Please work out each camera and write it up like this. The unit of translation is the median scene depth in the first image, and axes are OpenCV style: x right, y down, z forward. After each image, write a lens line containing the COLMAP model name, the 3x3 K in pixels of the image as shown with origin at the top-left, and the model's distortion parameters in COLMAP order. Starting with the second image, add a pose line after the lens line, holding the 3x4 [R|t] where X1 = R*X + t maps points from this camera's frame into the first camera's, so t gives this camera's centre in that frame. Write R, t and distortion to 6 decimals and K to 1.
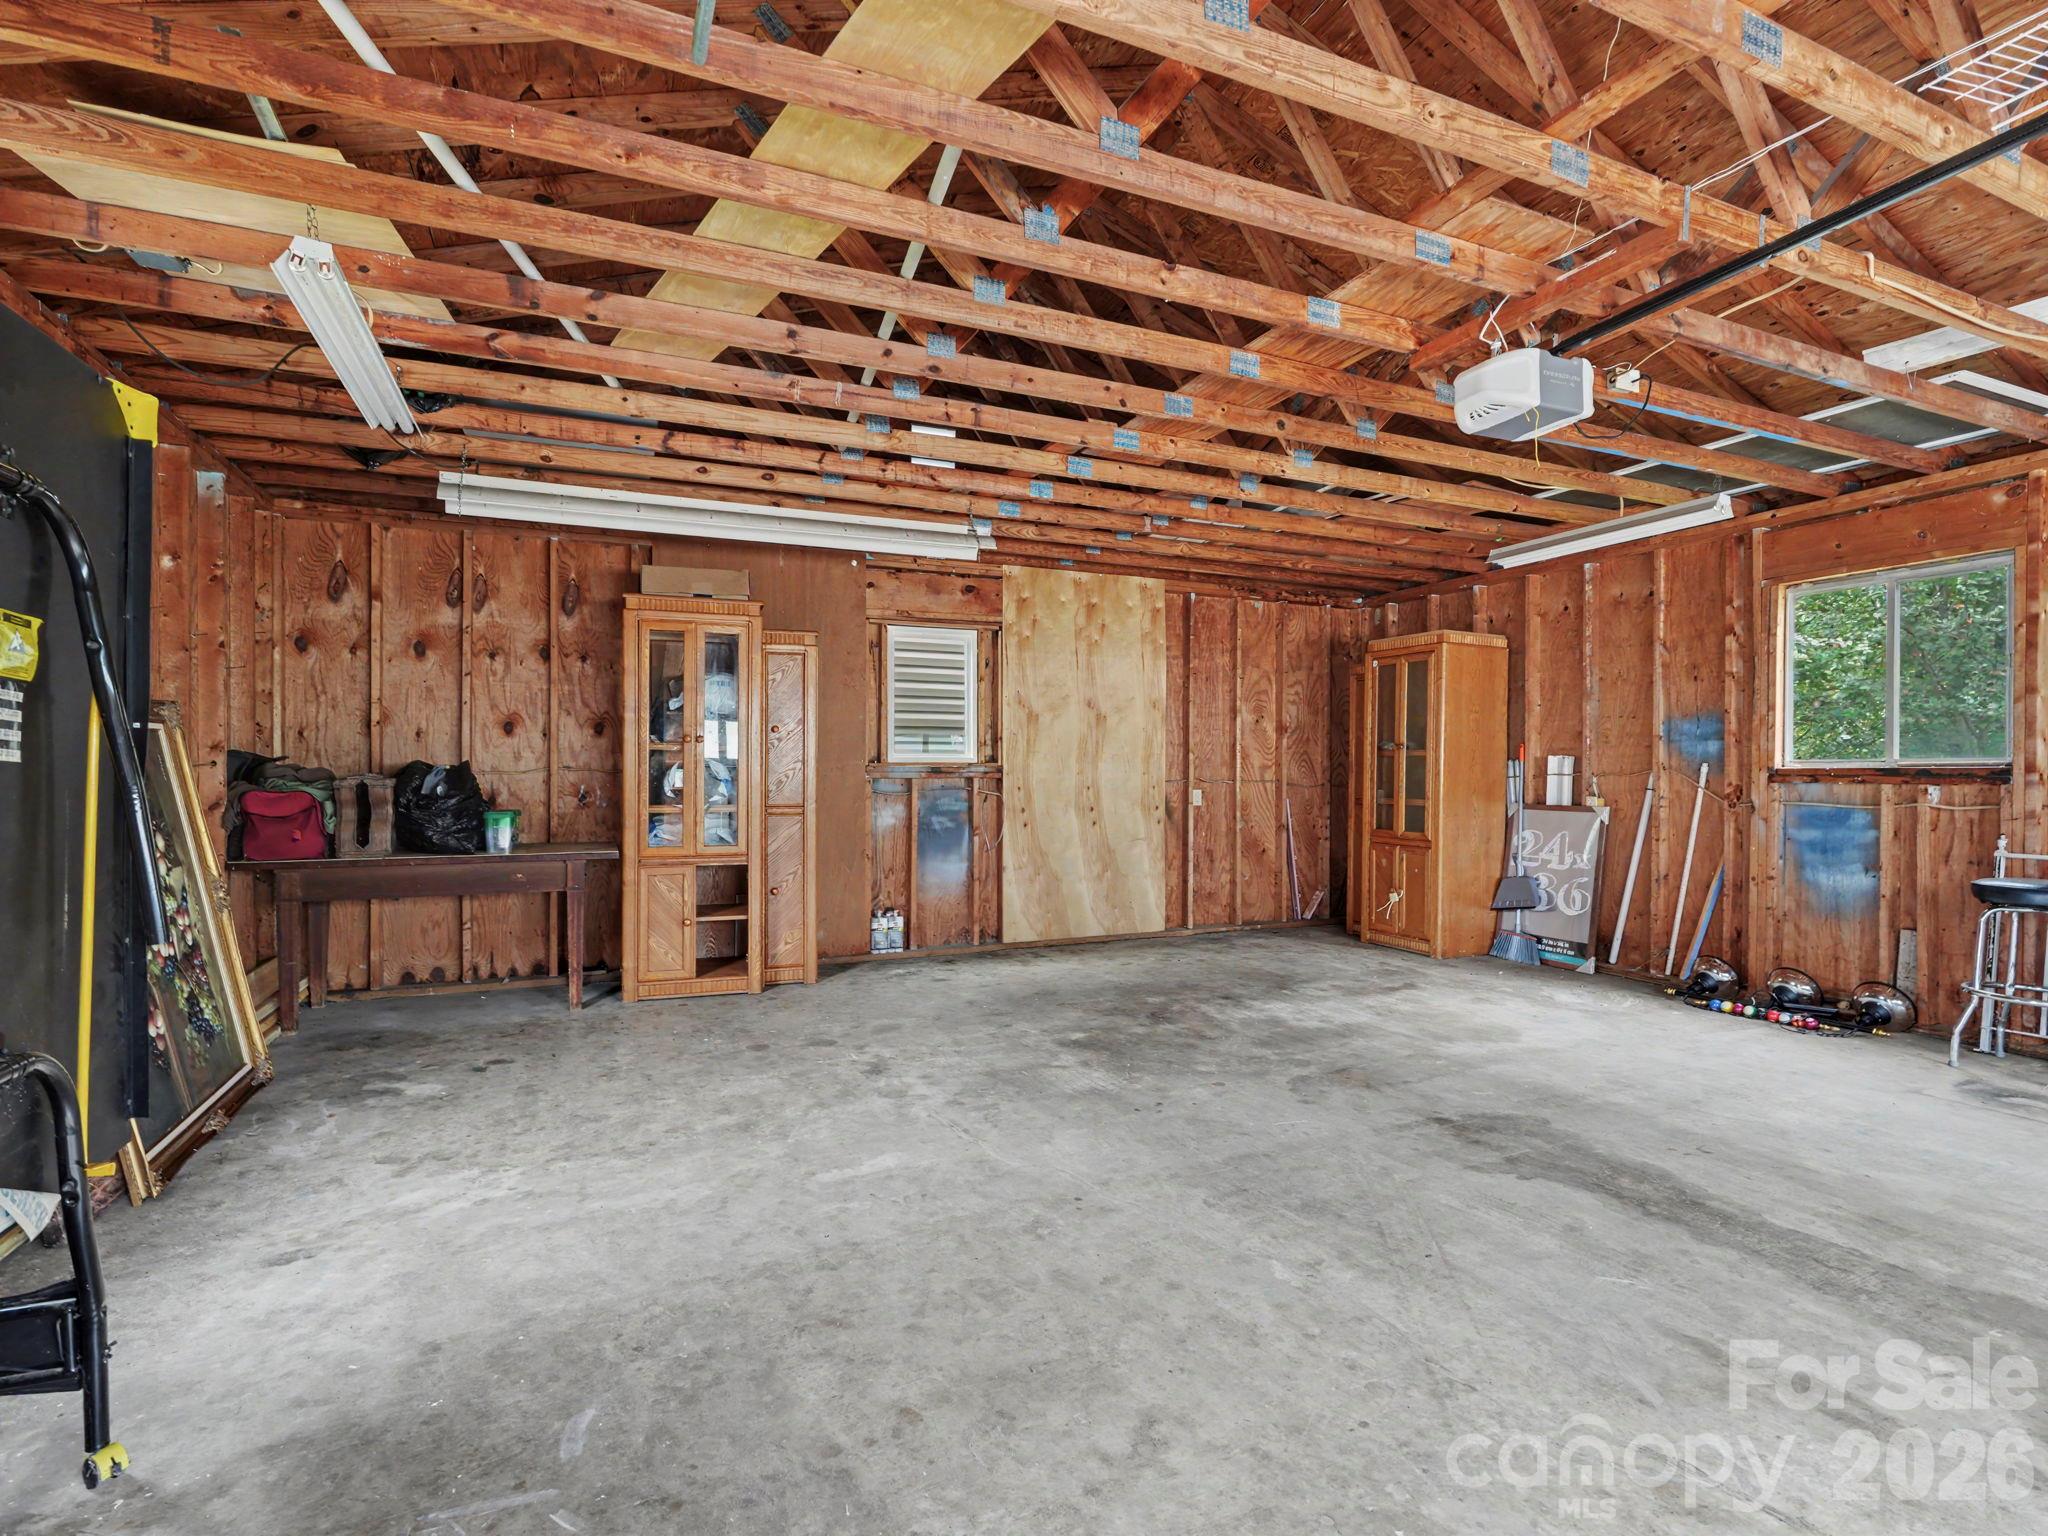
lens RADIAL K [[998.7, 0, 1024.8], [0, 998.7, 775.5], [0, 0, 1]] dist [-0.000987, 0.001420]
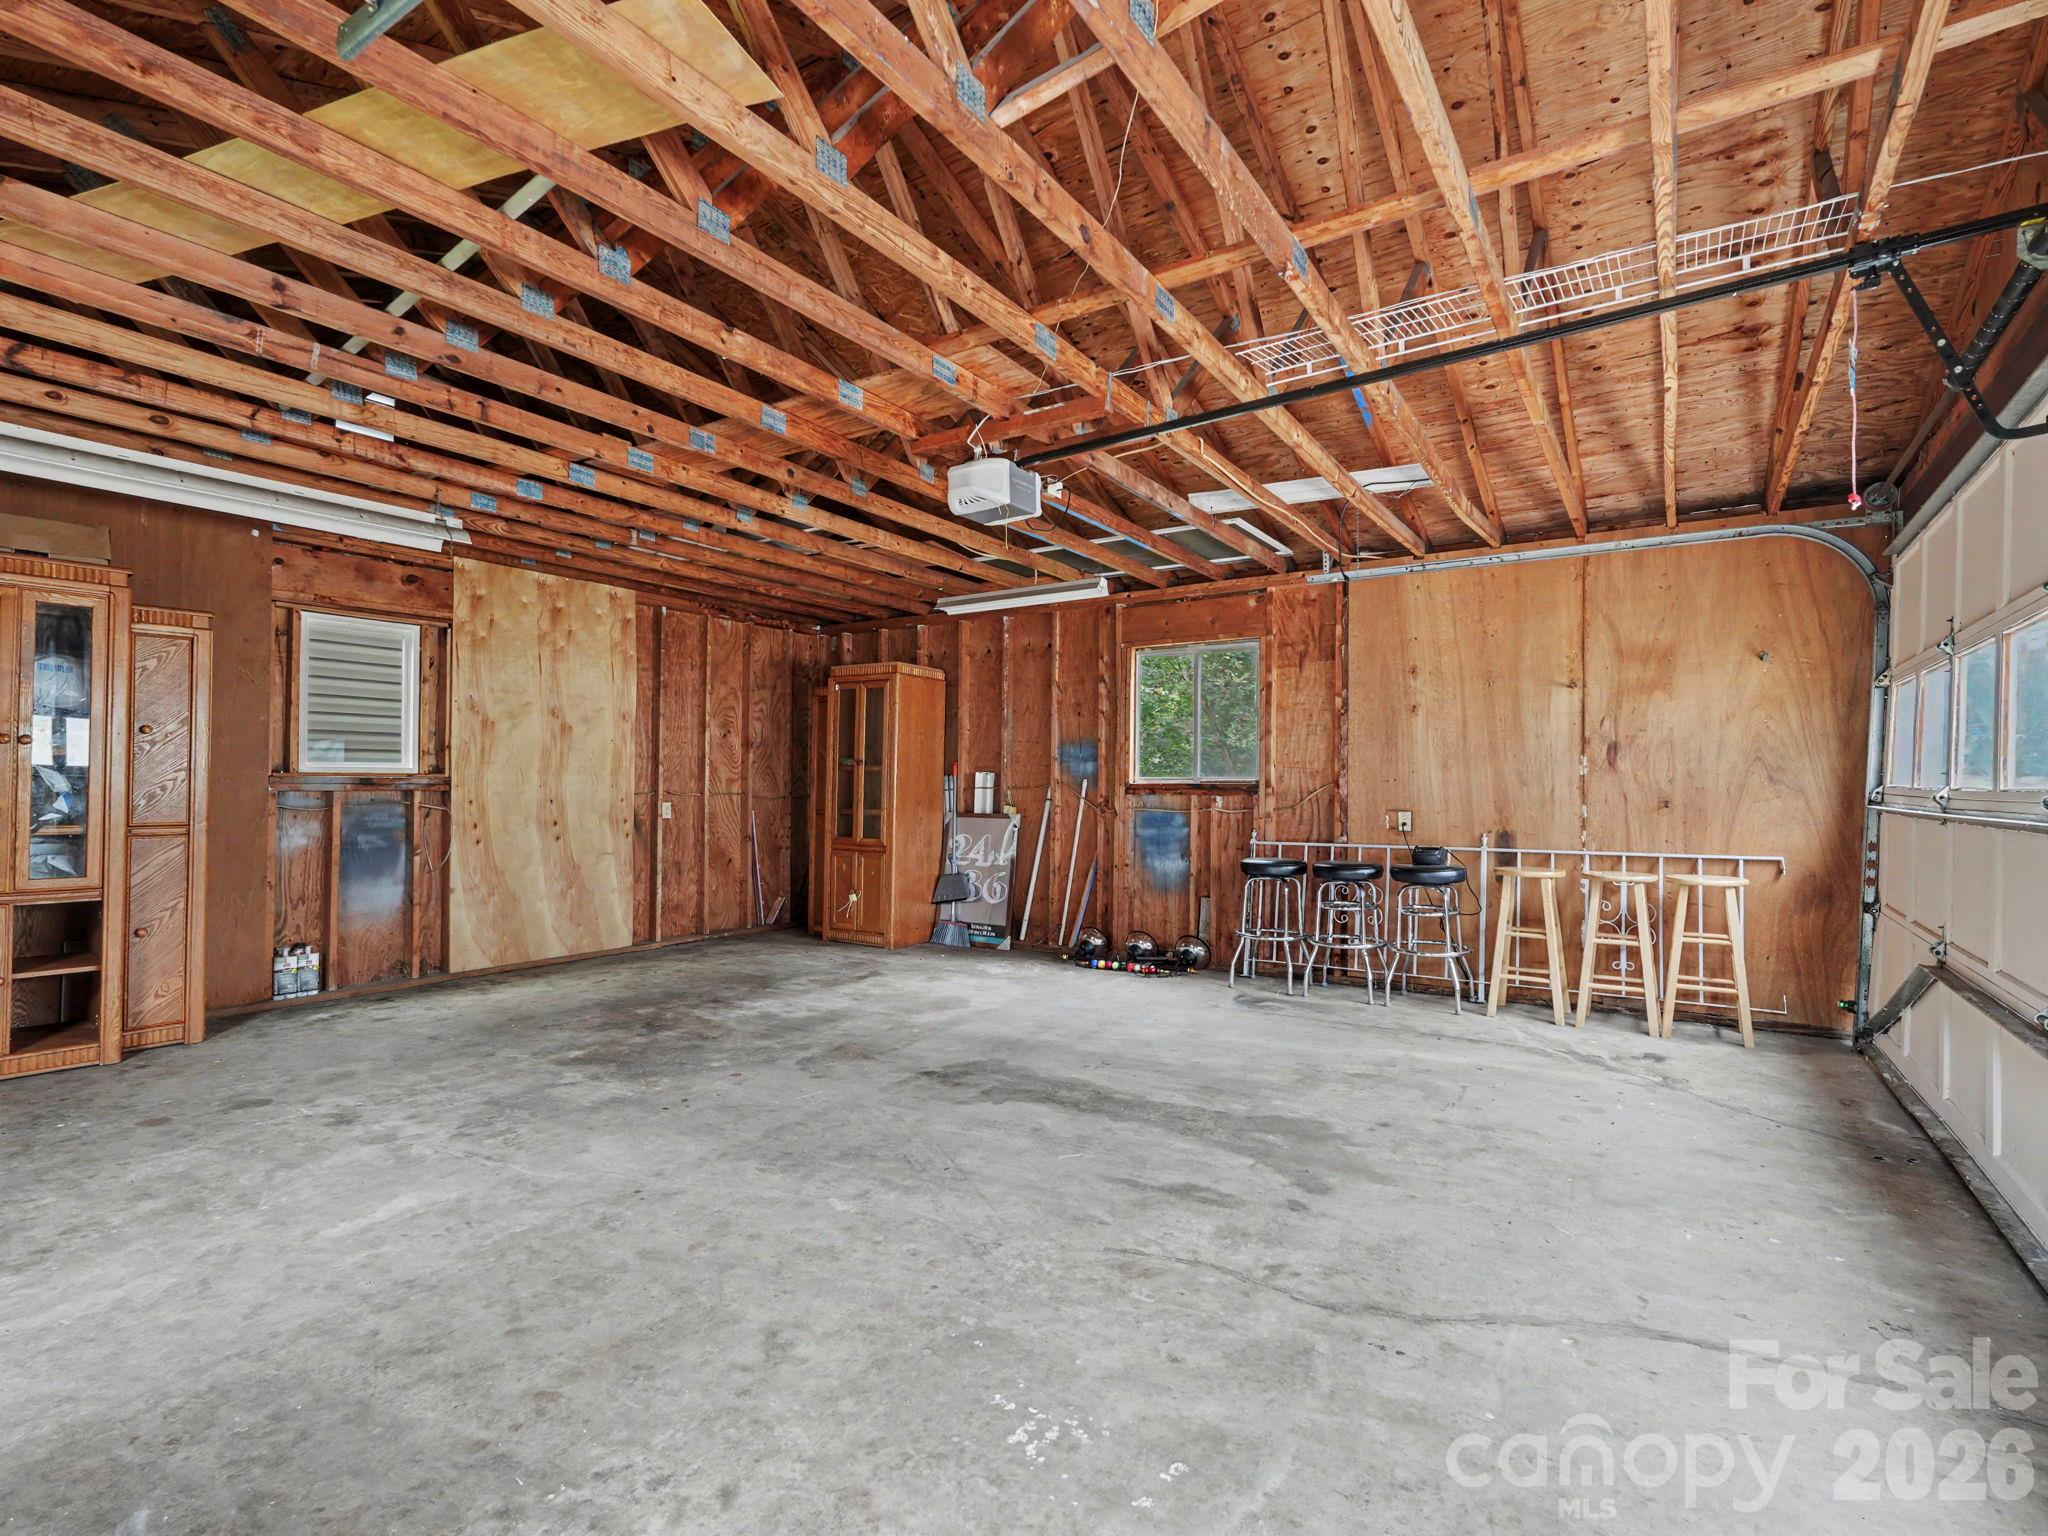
lens RADIAL K [[998.7, 0, 1024.8], [0, 998.7, 775.5], [0, 0, 1]] dist [-0.000987, 0.001420]
pose [[0.842283, 0.008499, 0.538968, -0.093988], [-0.001338, 0.999906, -0.013676, 0.000616], [-0.539033, 0.010797, 0.842215, -0.058202]]
